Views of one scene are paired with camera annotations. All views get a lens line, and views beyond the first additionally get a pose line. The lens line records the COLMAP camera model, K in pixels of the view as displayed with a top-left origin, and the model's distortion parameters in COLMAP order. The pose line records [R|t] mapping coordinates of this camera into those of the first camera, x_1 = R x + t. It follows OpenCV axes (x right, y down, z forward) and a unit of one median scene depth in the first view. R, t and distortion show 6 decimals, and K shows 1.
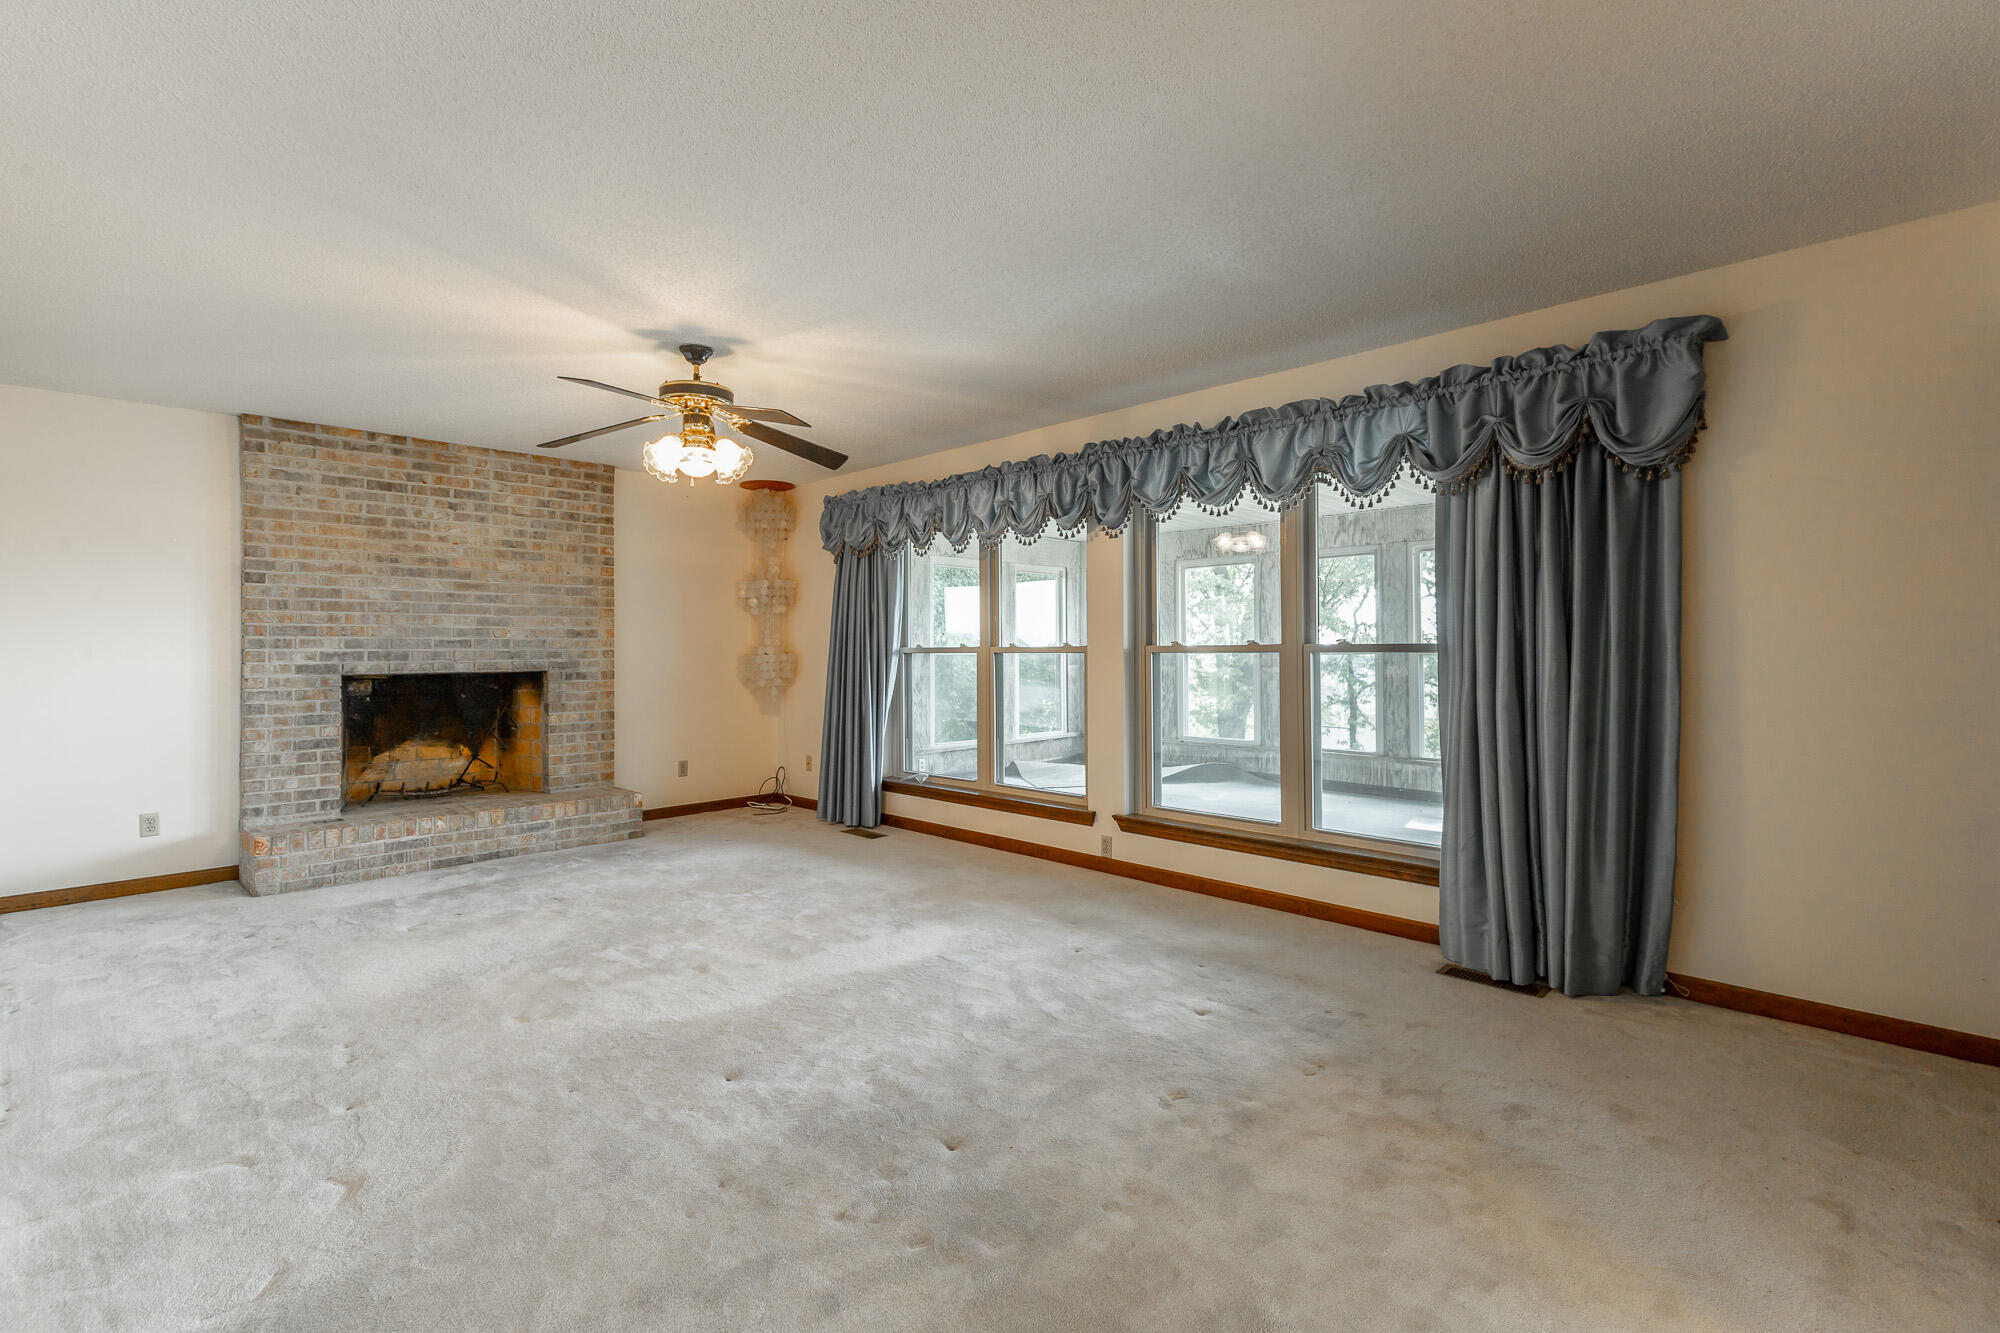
lens RADIAL K [[904.0, 0, 1000.0], [0, 904.0, 666.5], [0, 0, 1]] dist [-0.000753, -0.000174]
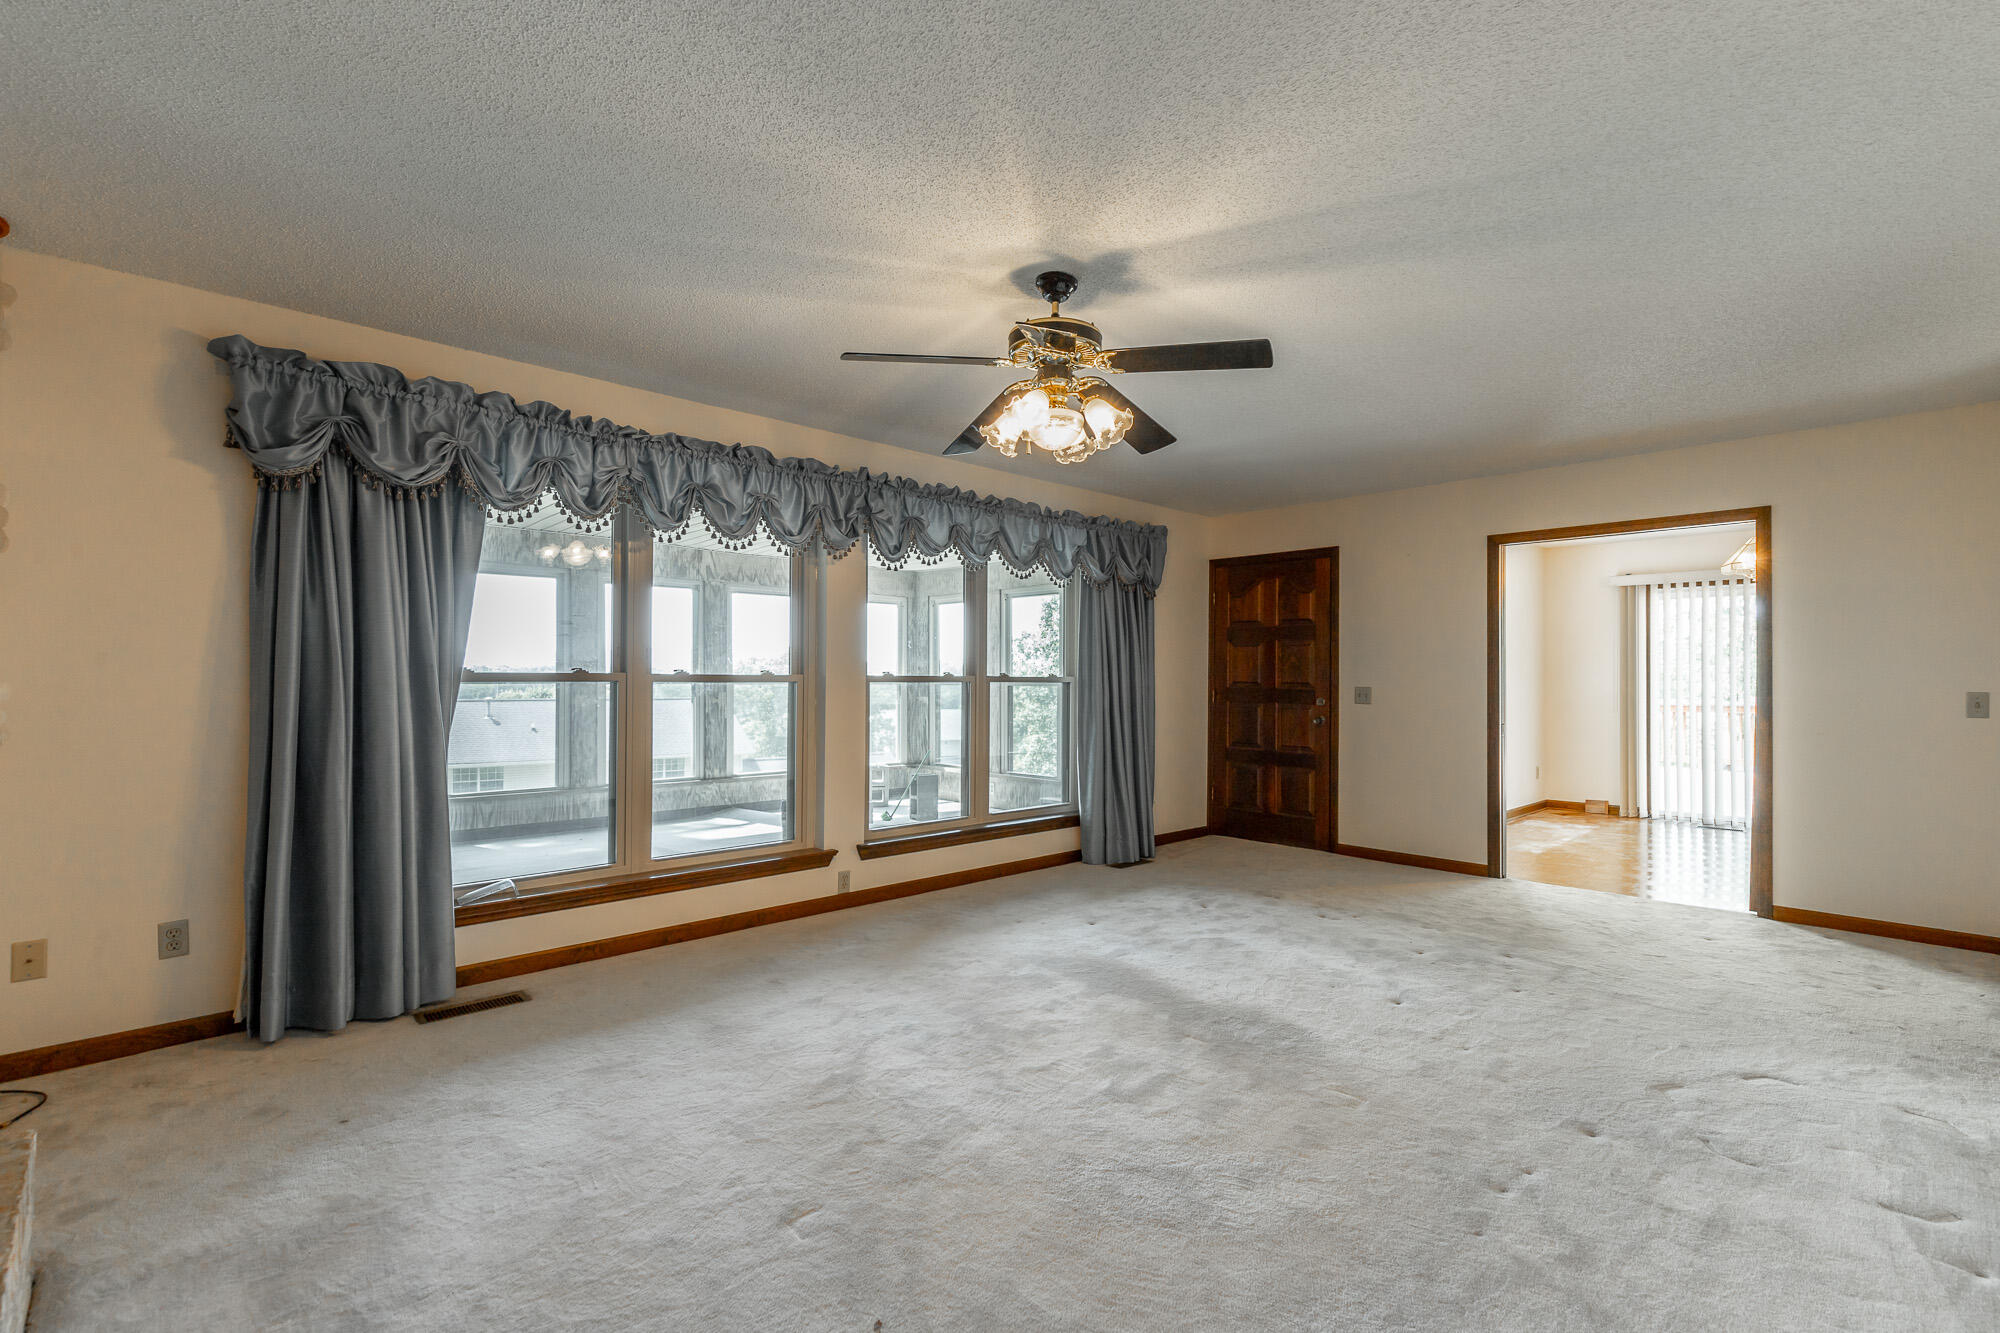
lens RADIAL K [[904.0, 0, 1000.0], [0, 904.0, 666.5], [0, 0, 1]] dist [-0.000753, -0.000174]
pose [[0.018729, 0.019179, 0.999641, -0.808034], [0.014922, 0.999699, -0.019460, -0.009968], [-0.999713, 0.015281, 0.018437, 0.768542]]
